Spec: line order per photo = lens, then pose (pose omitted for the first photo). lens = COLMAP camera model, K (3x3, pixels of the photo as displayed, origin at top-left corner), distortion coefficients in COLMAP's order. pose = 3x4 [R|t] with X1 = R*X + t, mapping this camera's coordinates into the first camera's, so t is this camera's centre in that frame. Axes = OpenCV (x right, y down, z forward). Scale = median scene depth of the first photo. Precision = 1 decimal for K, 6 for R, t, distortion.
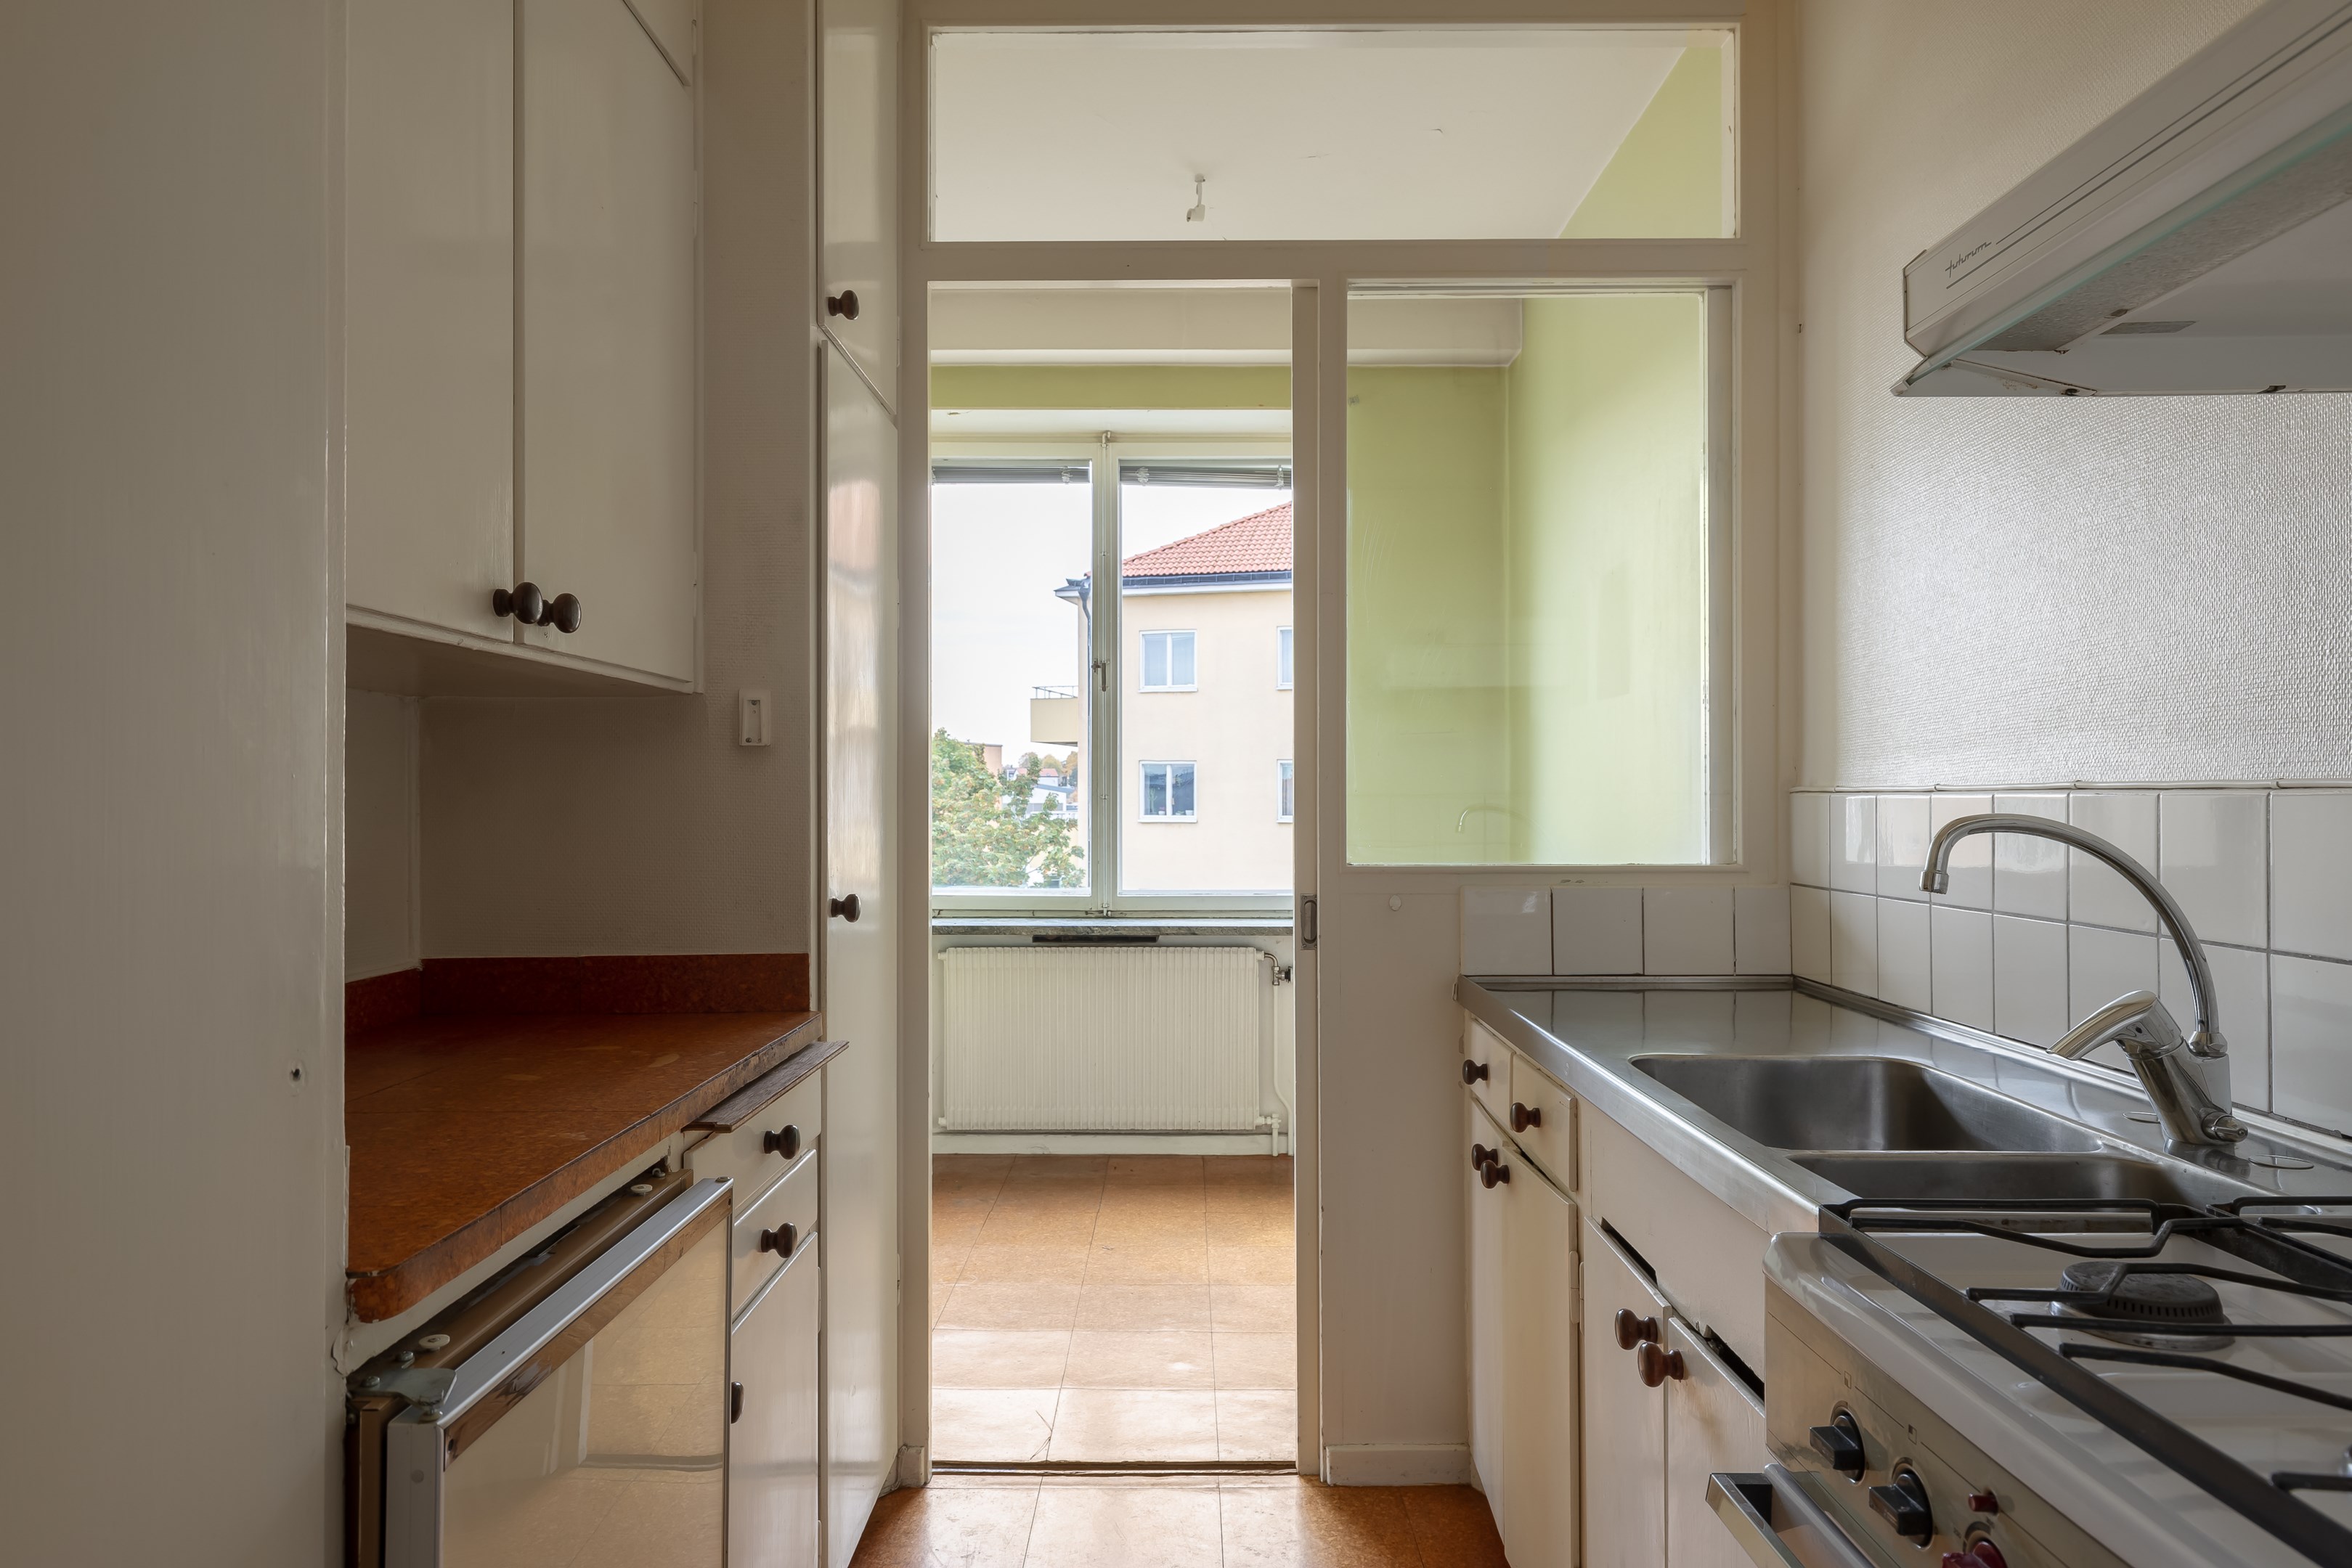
lens RADIAL K [[1419.0, 0, 1177.1], [0, 1419.0, 774.0], [0, 0, 1]] dist [0.001392, -0.000764]
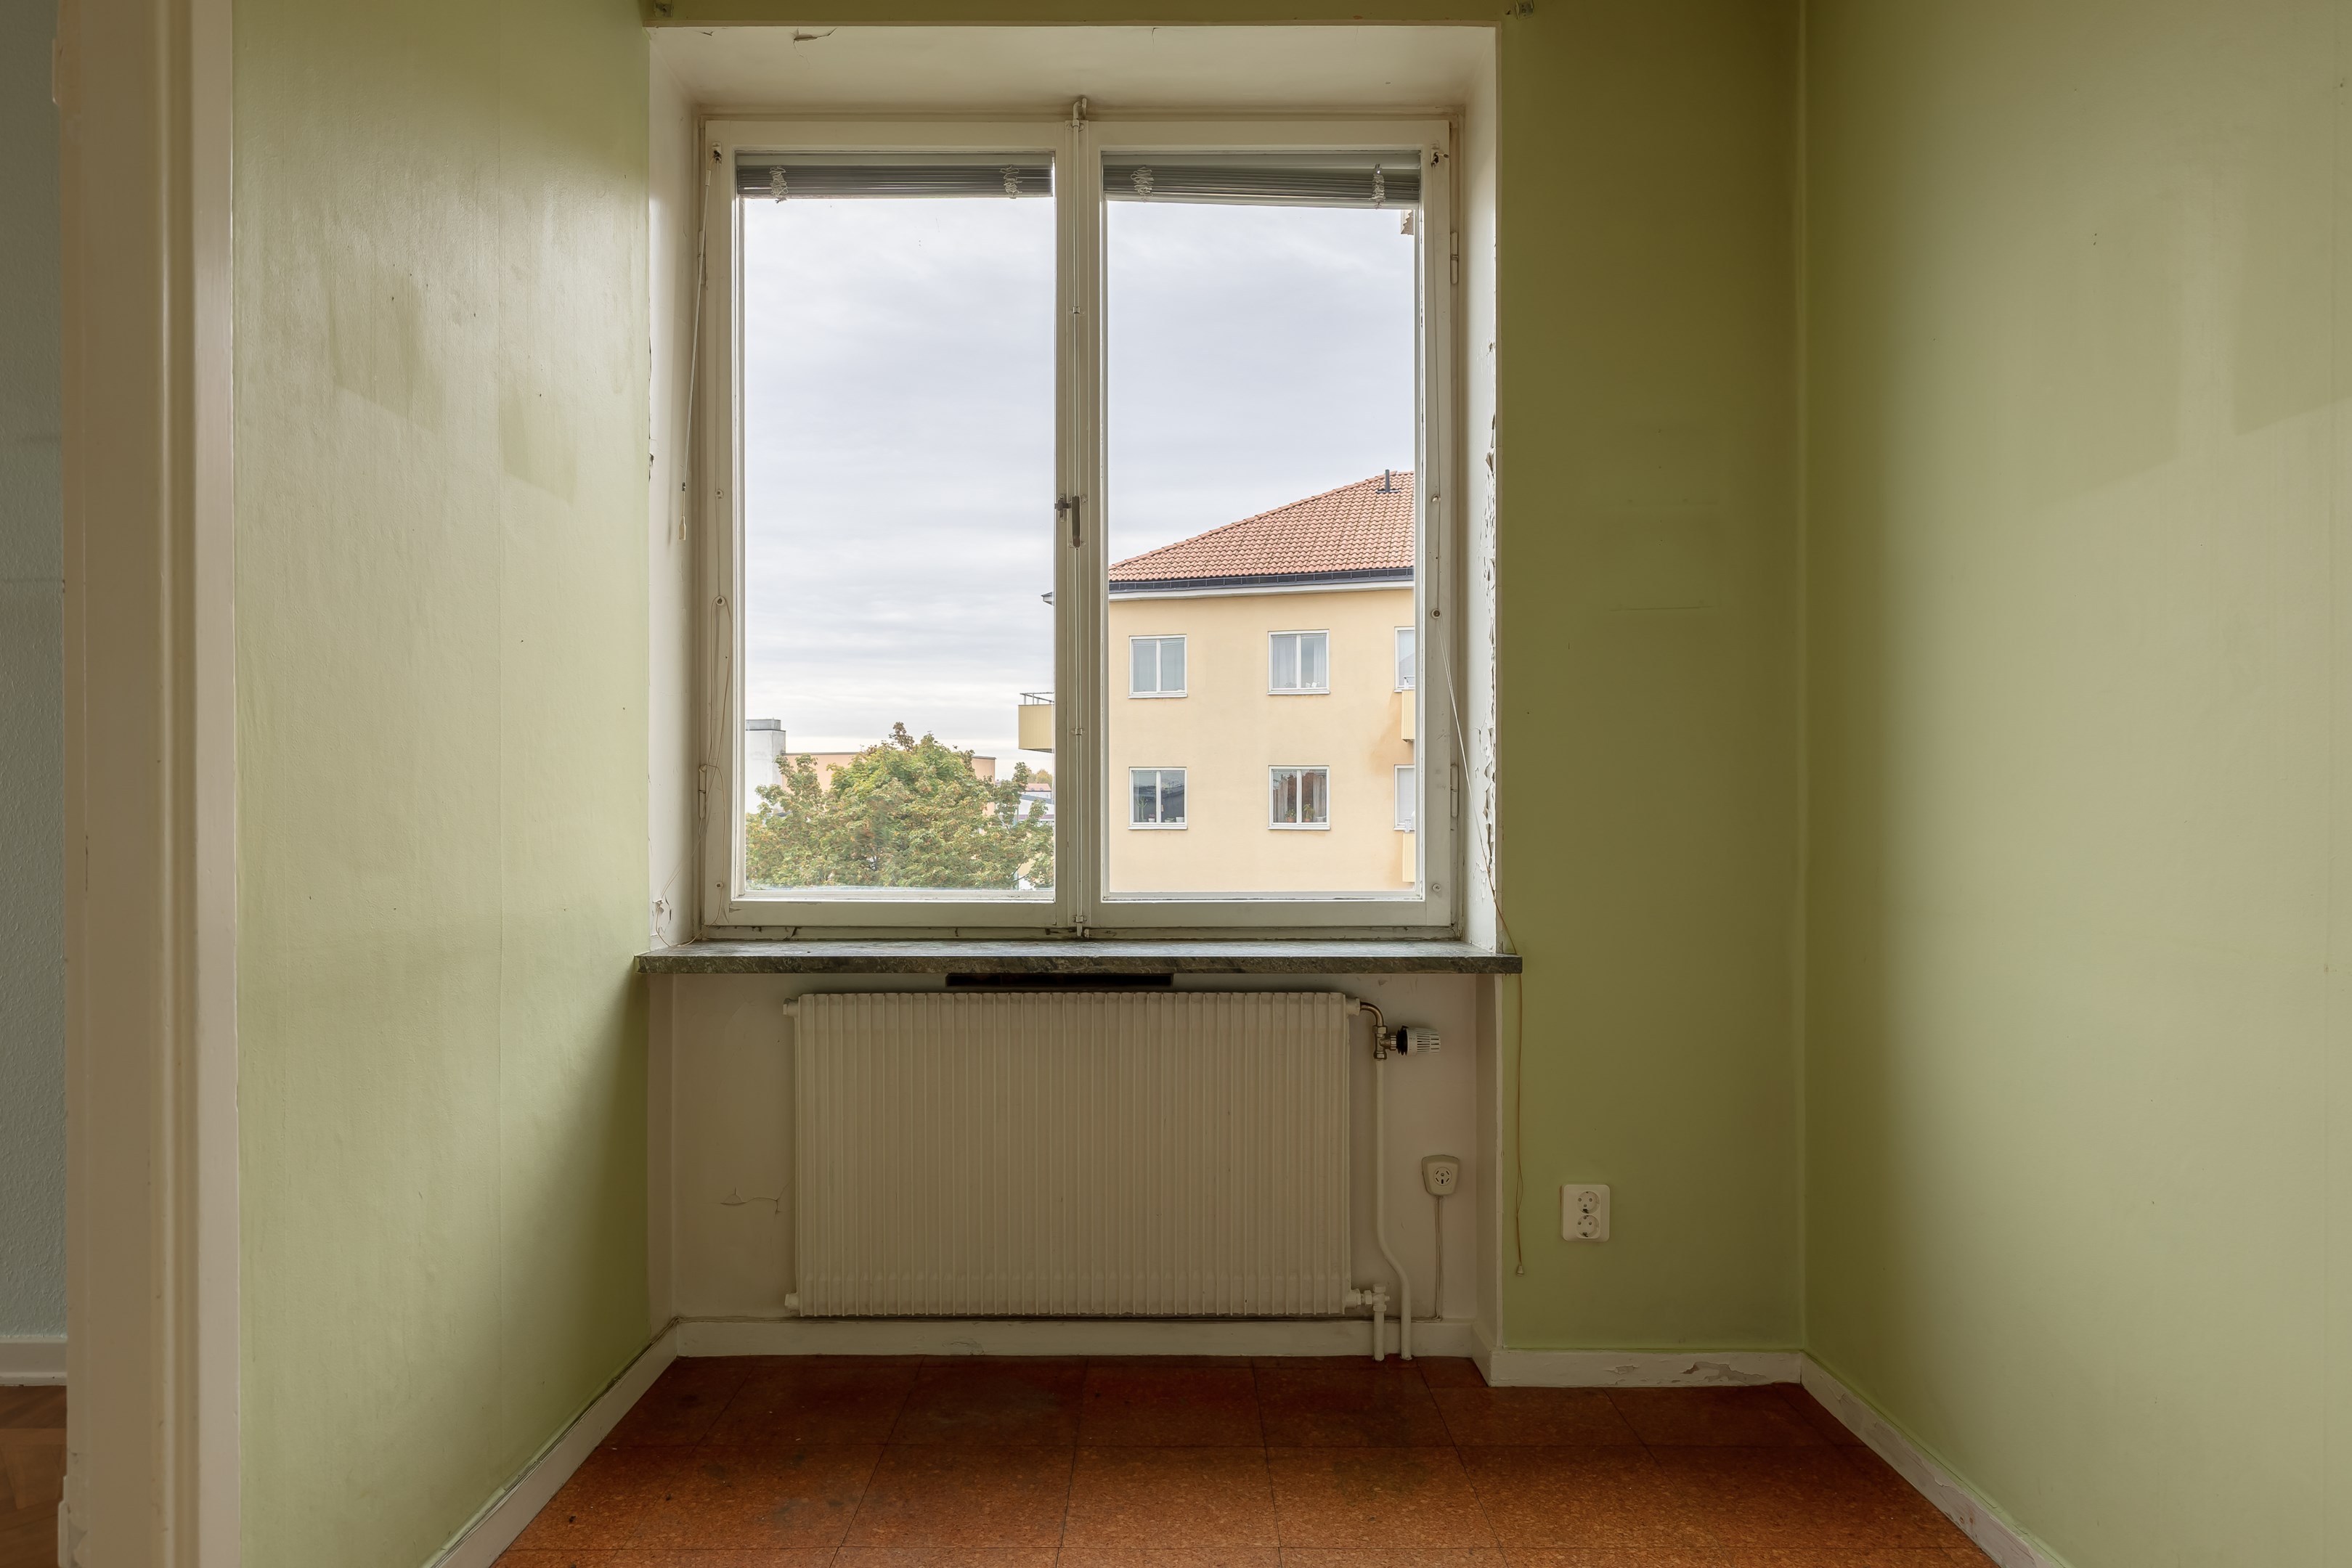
lens RADIAL K [[1374.0, 0, 1181.2], [0, 1374.0, 784.7], [0, 0, 1]] dist [0.002116, -0.002072]
pose [[0.999924, -0.001732, 0.012191, -0.015824], [0.001744, 0.999998, -0.000926, 0.038235], [-0.012190, 0.000947, 0.999925, 0.435509]]
